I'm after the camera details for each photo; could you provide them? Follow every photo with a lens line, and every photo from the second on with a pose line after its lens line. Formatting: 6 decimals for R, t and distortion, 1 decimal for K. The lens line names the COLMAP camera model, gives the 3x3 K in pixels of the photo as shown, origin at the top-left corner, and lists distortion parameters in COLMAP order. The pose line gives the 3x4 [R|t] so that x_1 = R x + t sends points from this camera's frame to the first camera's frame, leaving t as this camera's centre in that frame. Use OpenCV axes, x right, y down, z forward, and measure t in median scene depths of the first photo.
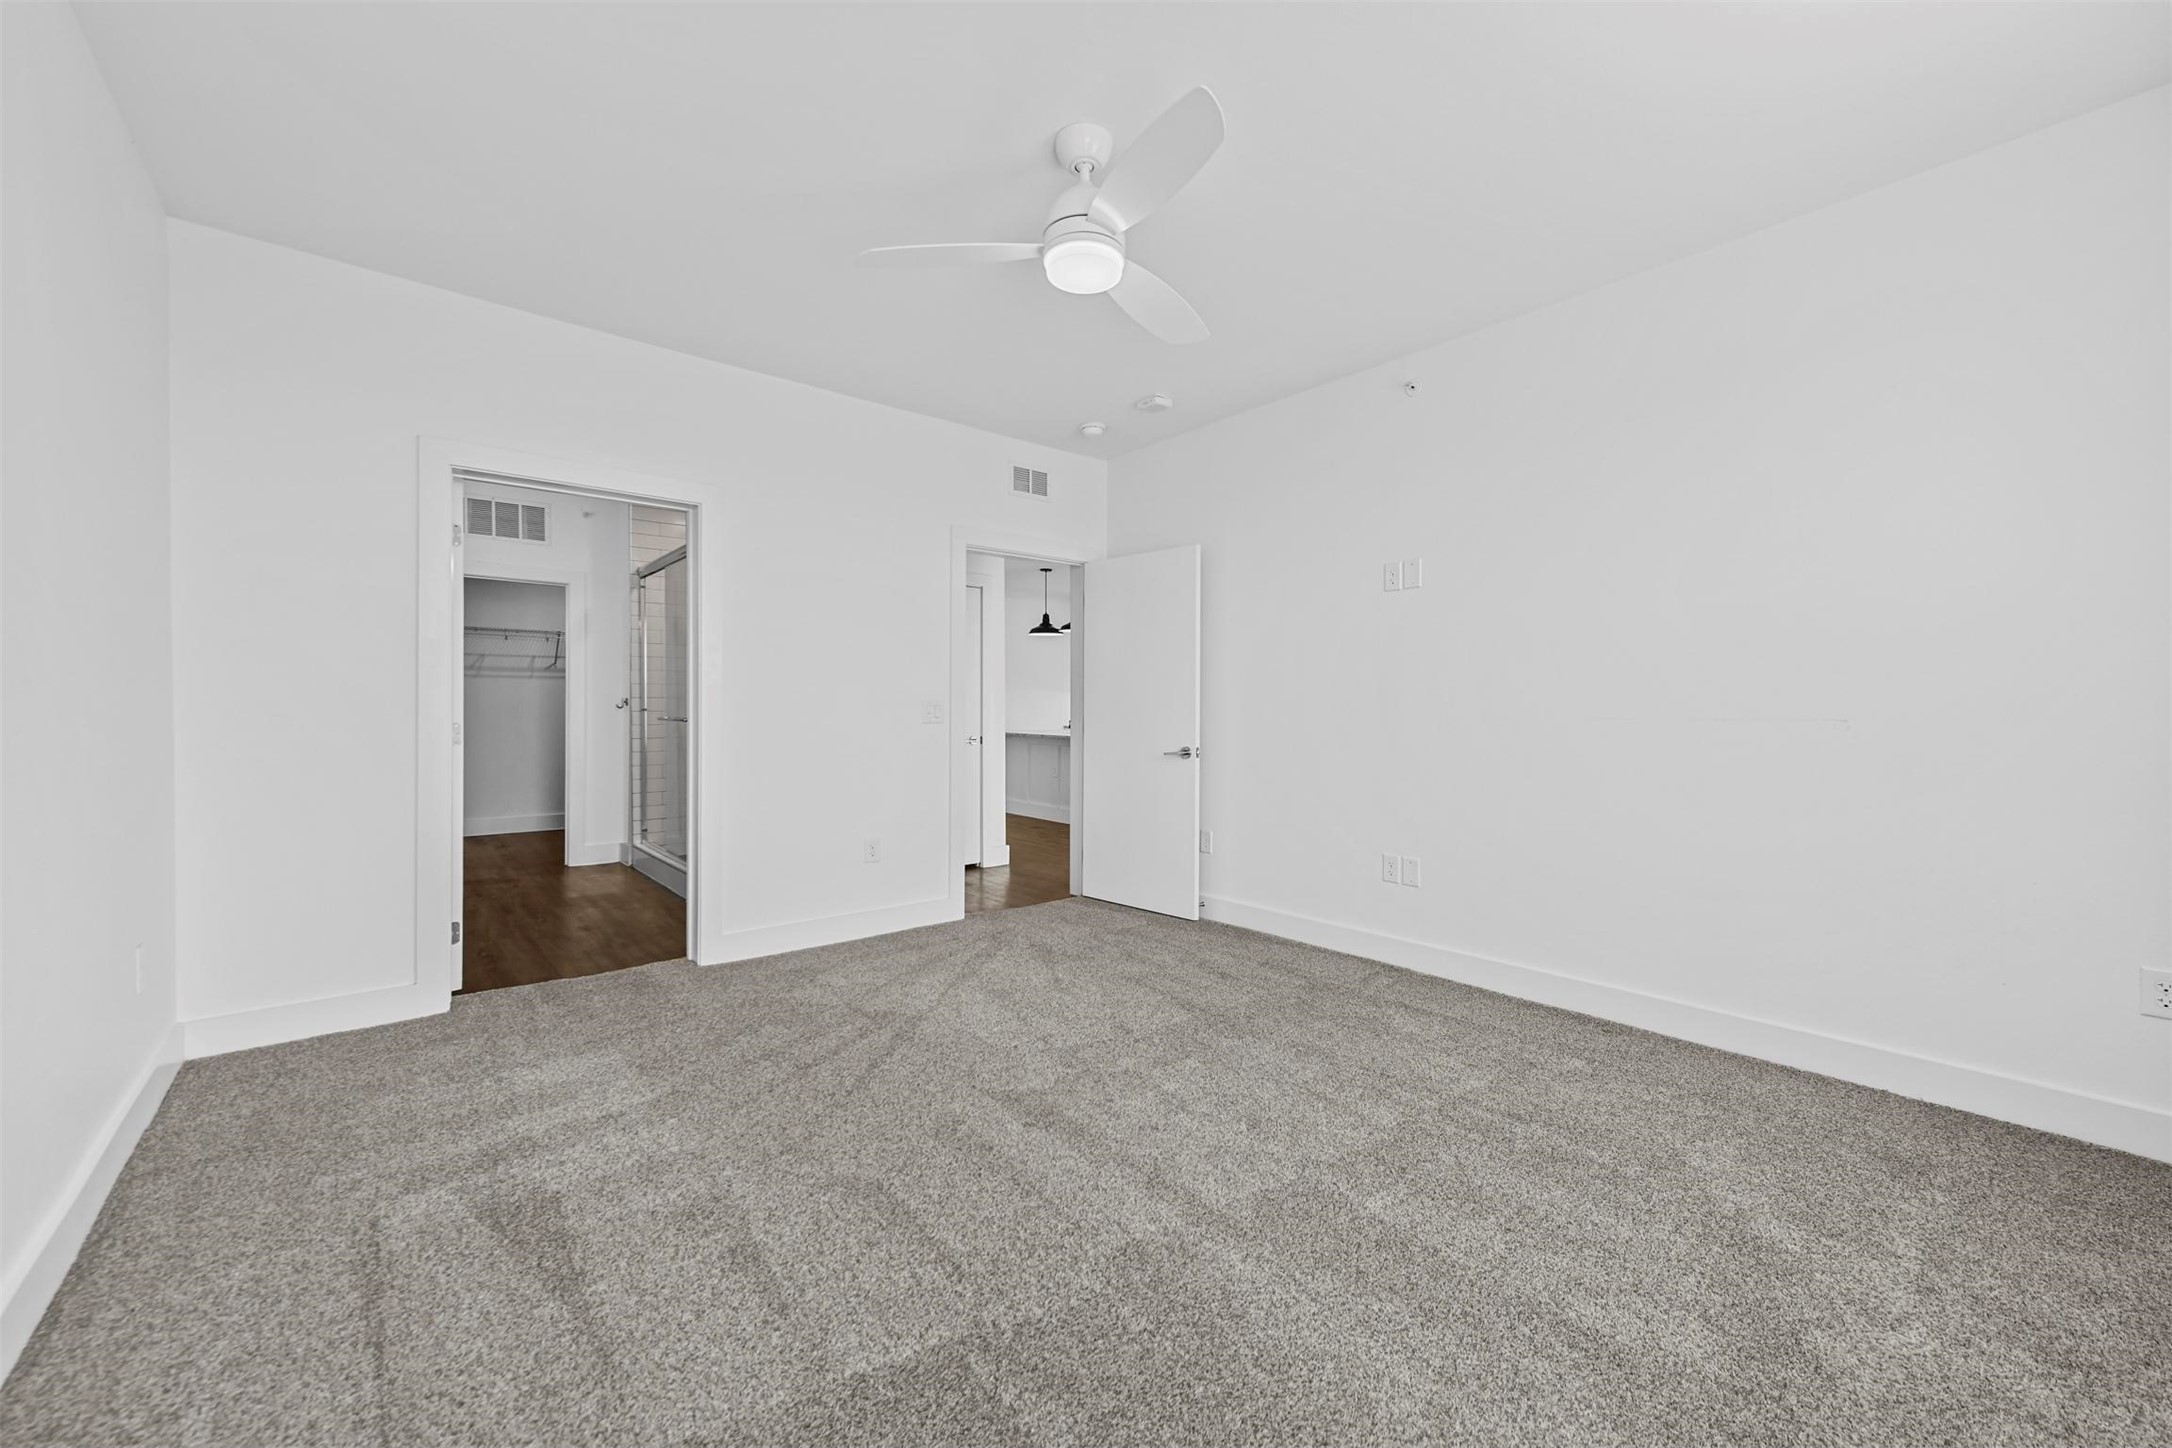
lens RADIAL K [[849.8, 0, 1090.7], [0, 849.8, 724.8], [0, 0, 1]] dist [0.010545, 0.000719]
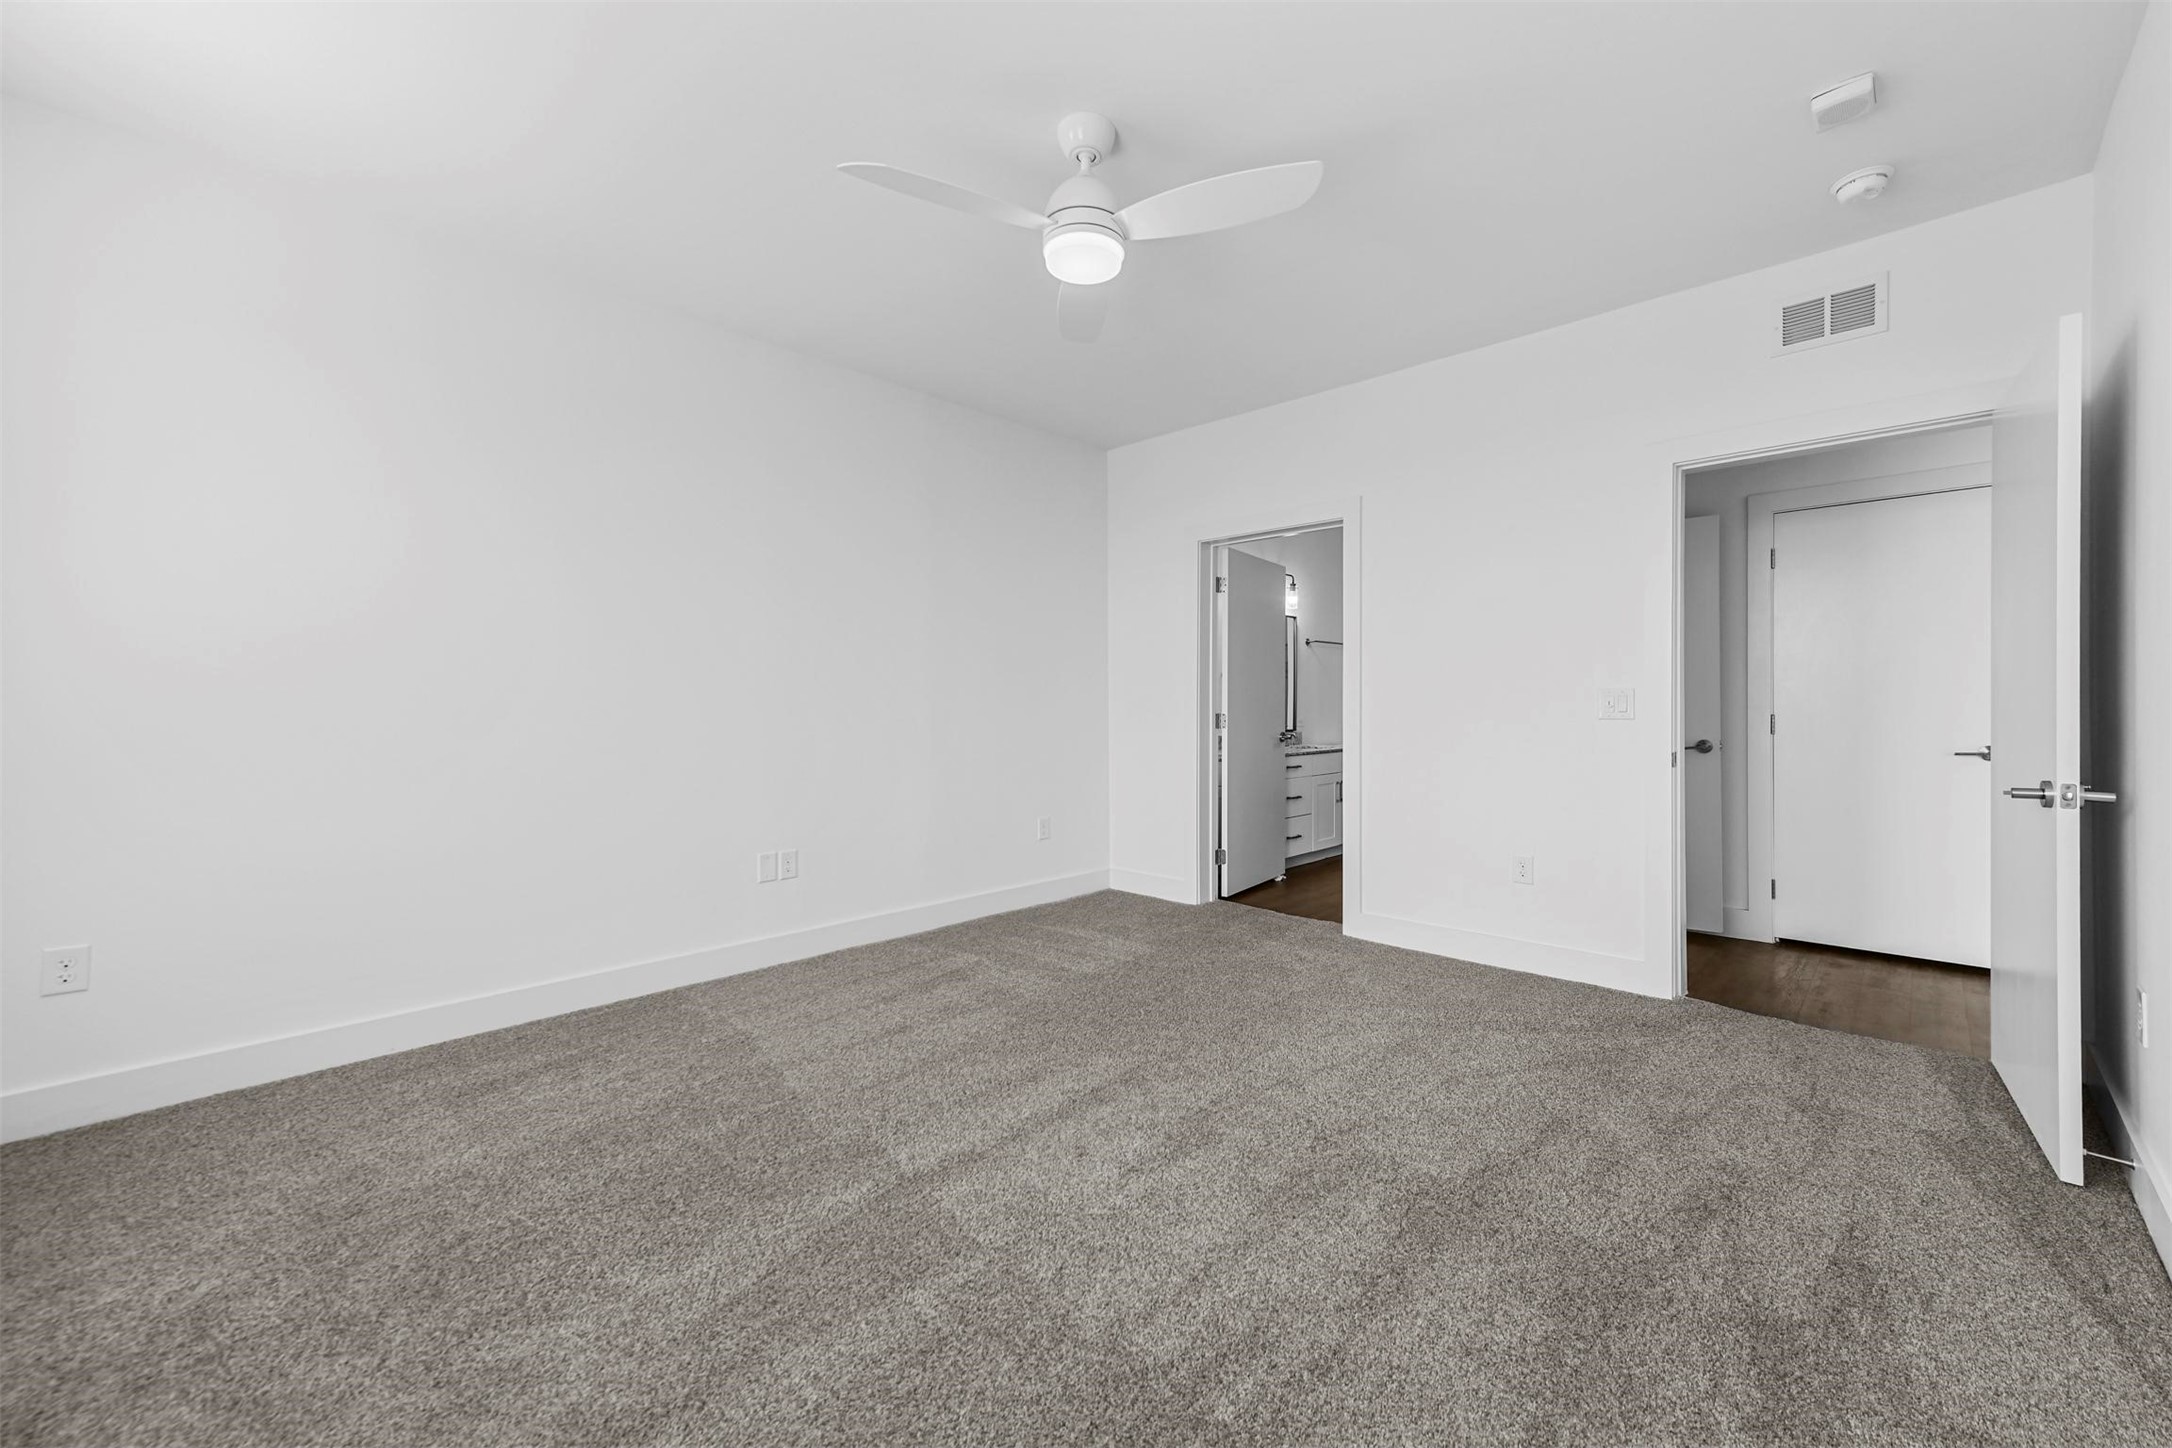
lens RADIAL K [[849.8, 0, 1091.1], [0, 849.8, 712.0], [0, 0, 1]] dist [0.010545, 0.000719]
pose [[0.122288, 0.004116, -0.992486, 0.672906], [-0.018498, 0.999827, 0.001867, -0.000922], [0.992322, 0.018131, 0.122343, 0.611285]]
